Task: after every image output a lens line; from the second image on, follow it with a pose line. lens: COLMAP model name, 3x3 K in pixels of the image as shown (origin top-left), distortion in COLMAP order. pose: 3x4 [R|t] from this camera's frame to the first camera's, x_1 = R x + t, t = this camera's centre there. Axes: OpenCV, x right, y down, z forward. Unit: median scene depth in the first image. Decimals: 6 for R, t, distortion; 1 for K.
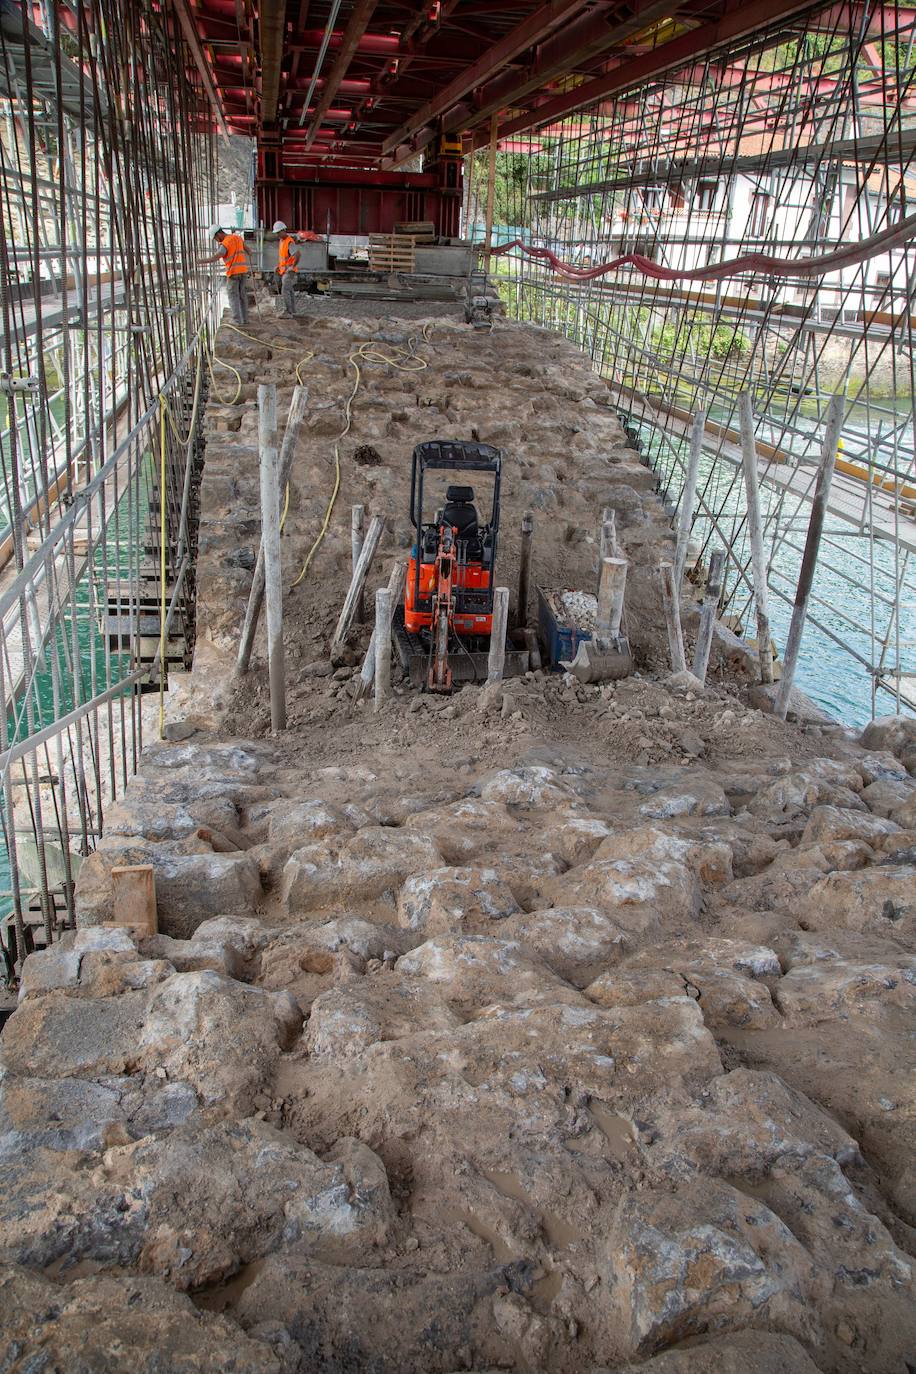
lens RADIAL K [[947.3, 0, 461.6], [0, 947.3, 704.8], [0, 0, 1]] dist [-0.125147, 0.074492]
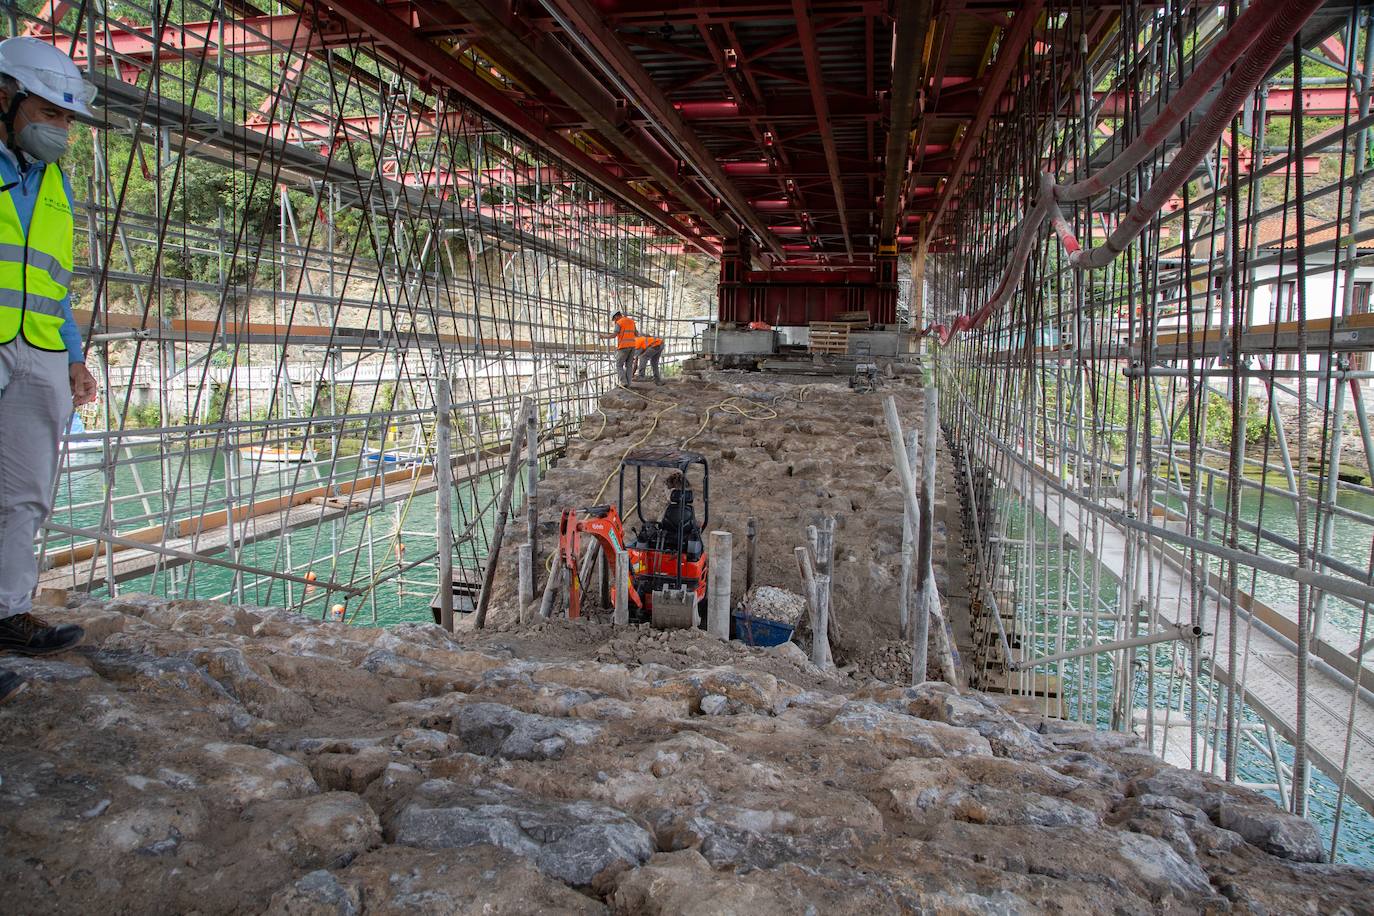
lens RADIAL K [[947.3, 0, 682.9], [0, 947.3, 478.9], [0, 0, 1]] dist [-0.125147, 0.074492]
pose [[0.926493, 0.016622, -0.375944, 0.210531], [-0.141107, 0.941476, -0.306125, 0.053511], [0.348854, 0.336671, 0.874616, -0.010358]]
